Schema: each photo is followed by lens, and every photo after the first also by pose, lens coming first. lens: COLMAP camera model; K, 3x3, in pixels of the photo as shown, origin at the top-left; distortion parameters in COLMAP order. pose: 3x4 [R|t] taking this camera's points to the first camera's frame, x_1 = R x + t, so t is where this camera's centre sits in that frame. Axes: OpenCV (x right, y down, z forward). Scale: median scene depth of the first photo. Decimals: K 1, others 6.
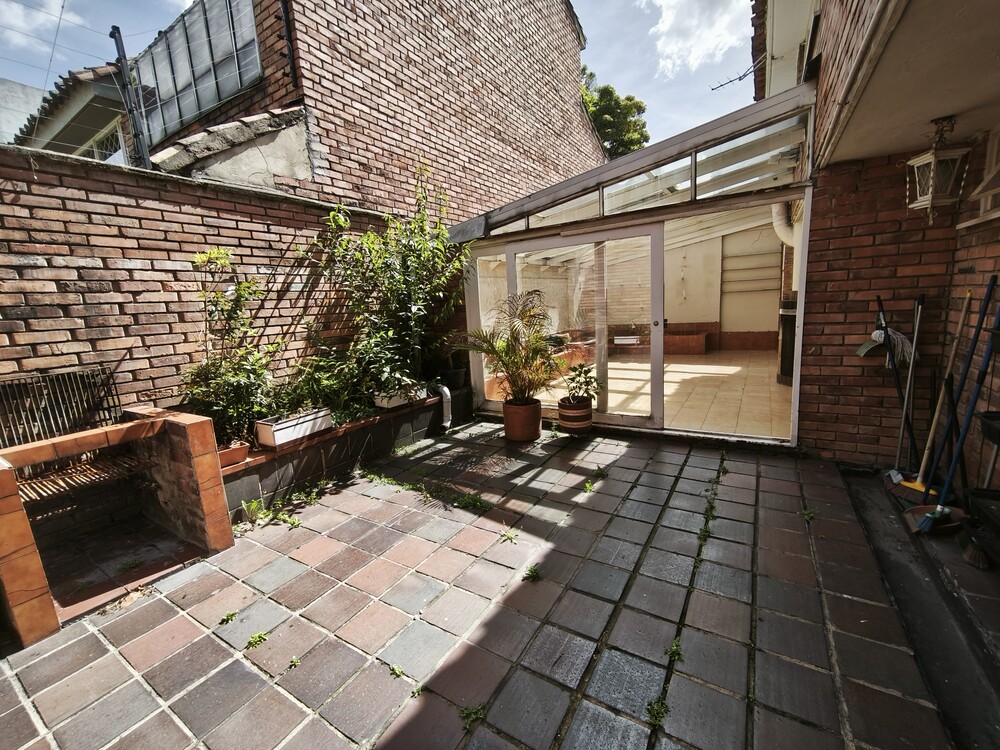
lens RADIAL K [[416.3, 0, 501.8], [0, 416.3, 375.9], [0, 0, 1]] dist [-0.001616, -0.000131]
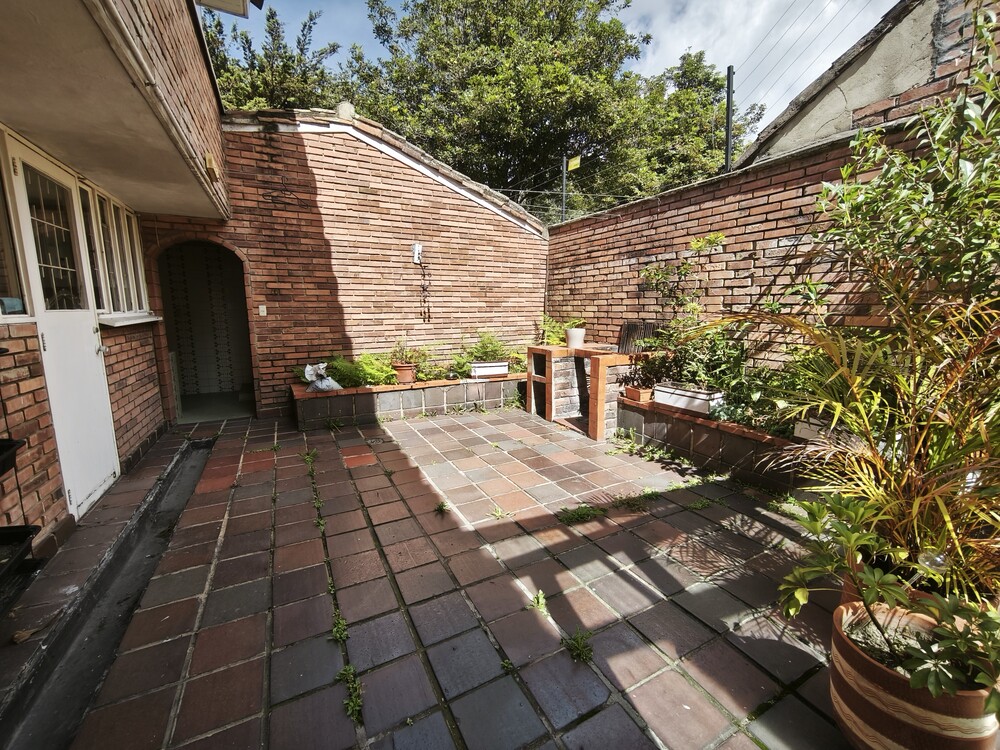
lens RADIAL K [[416.3, 0, 500.8], [0, 416.3, 374.2], [0, 0, 1]] dist [-0.001616, -0.000131]
pose [[-0.509600, 0.196215, -0.837739, 0.635647], [-0.116590, 0.948922, 0.293178, -0.196515], [0.852476, 0.247075, -0.460694, 1.080784]]
